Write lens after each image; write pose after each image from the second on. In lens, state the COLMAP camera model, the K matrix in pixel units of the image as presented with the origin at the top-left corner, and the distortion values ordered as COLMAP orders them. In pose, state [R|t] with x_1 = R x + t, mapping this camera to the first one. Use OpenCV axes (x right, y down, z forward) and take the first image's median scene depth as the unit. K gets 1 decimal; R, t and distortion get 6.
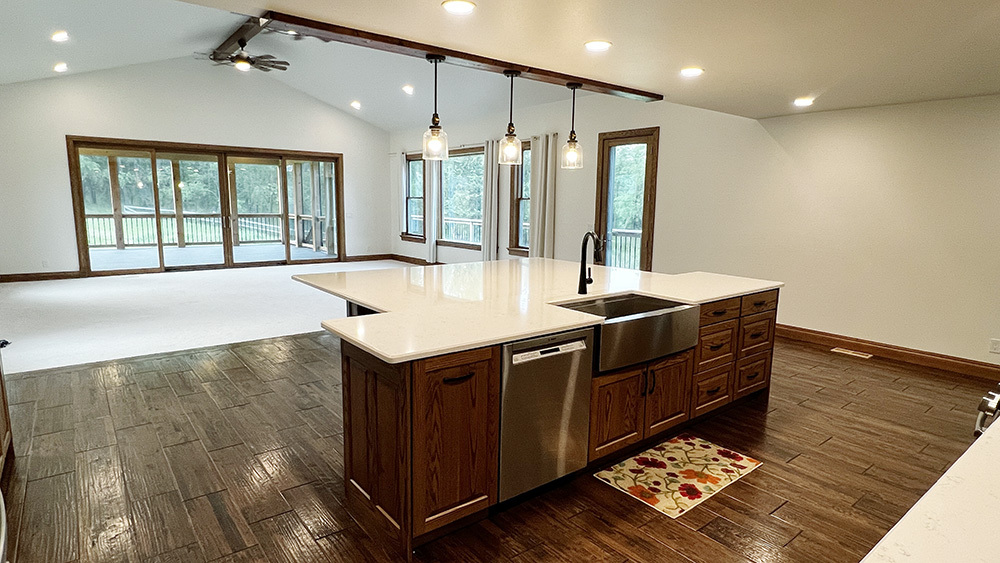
lens RADIAL K [[547.4, 0, 505.9], [0, 547.4, 284.9], [0, 0, 1]] dist [0.001518, -0.000590]
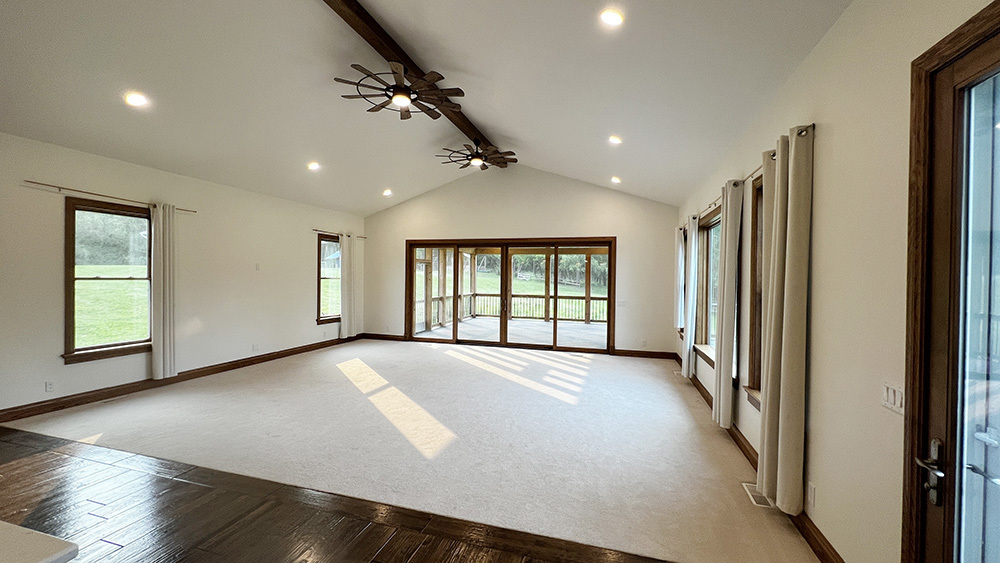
lens RADIAL K [[397.9, 0, 500.0], [0, 397.9, 281.5], [0, 0, 1]] dist [-0.001521, 0.000042]
pose [[0.559917, 0.000371, -0.828549, 0.156533], [-0.131838, 0.987299, -0.088652, -0.088452], [0.817992, 0.158872, 0.552854, 0.530658]]
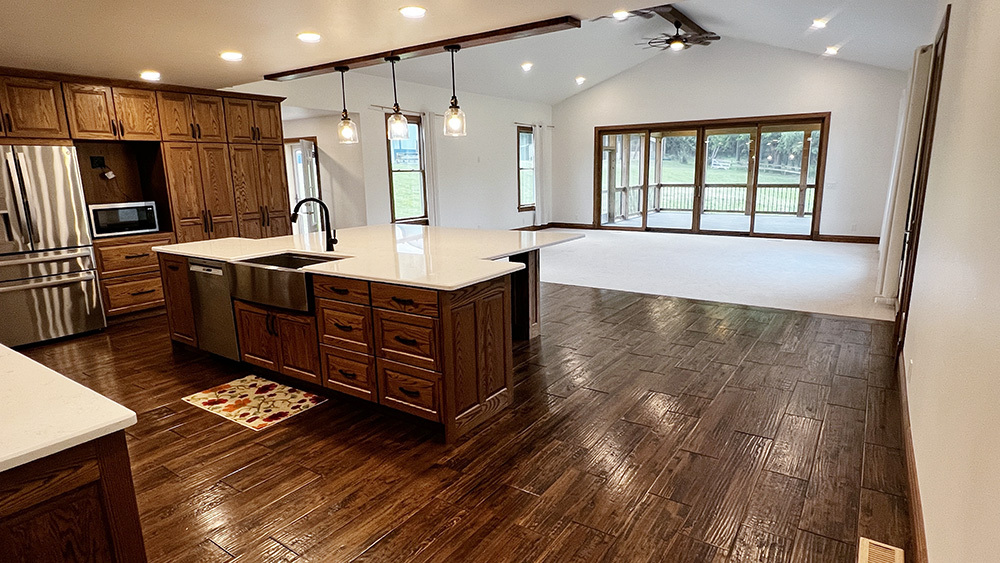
lens RADIAL K [[547.4, 0, 505.9], [0, 547.4, 284.9], [0, 0, 1]] dist [0.001518, -0.000590]
pose [[0.283064, 0.175690, -0.942872, 0.435868], [-0.126042, 0.981367, 0.145023, -0.041620], [0.950783, 0.077790, 0.299934, 0.321616]]
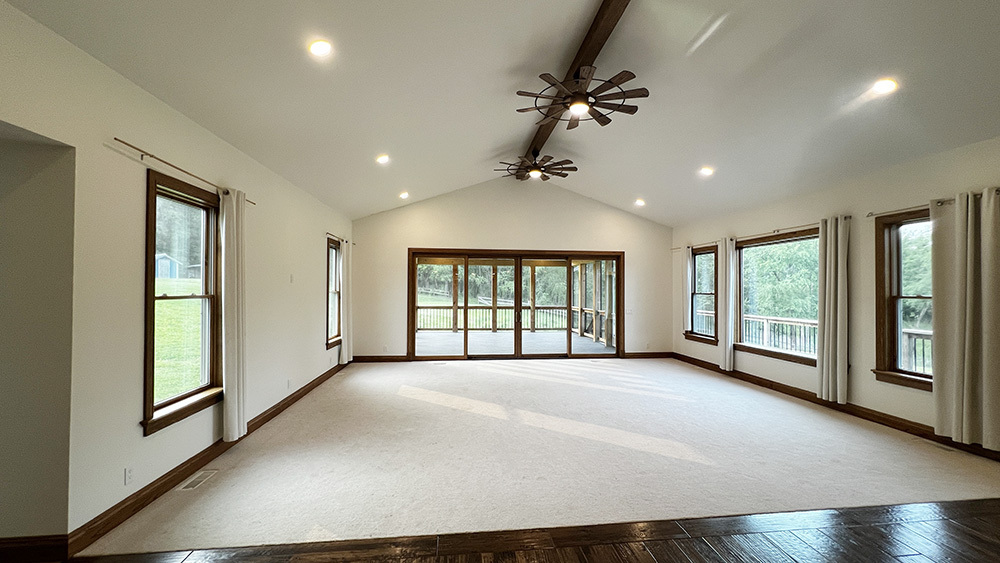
lens RADIAL K [[397.9, 0, 500.0], [0, 397.9, 281.5], [0, 0, 1]] dist [-0.001521, 0.000042]
pose [[0.841736, -0.020898, -0.539485, -0.102796], [-0.075314, 0.984935, -0.155663, -0.056334], [0.534610, 0.171658, 0.827481, 0.296075]]
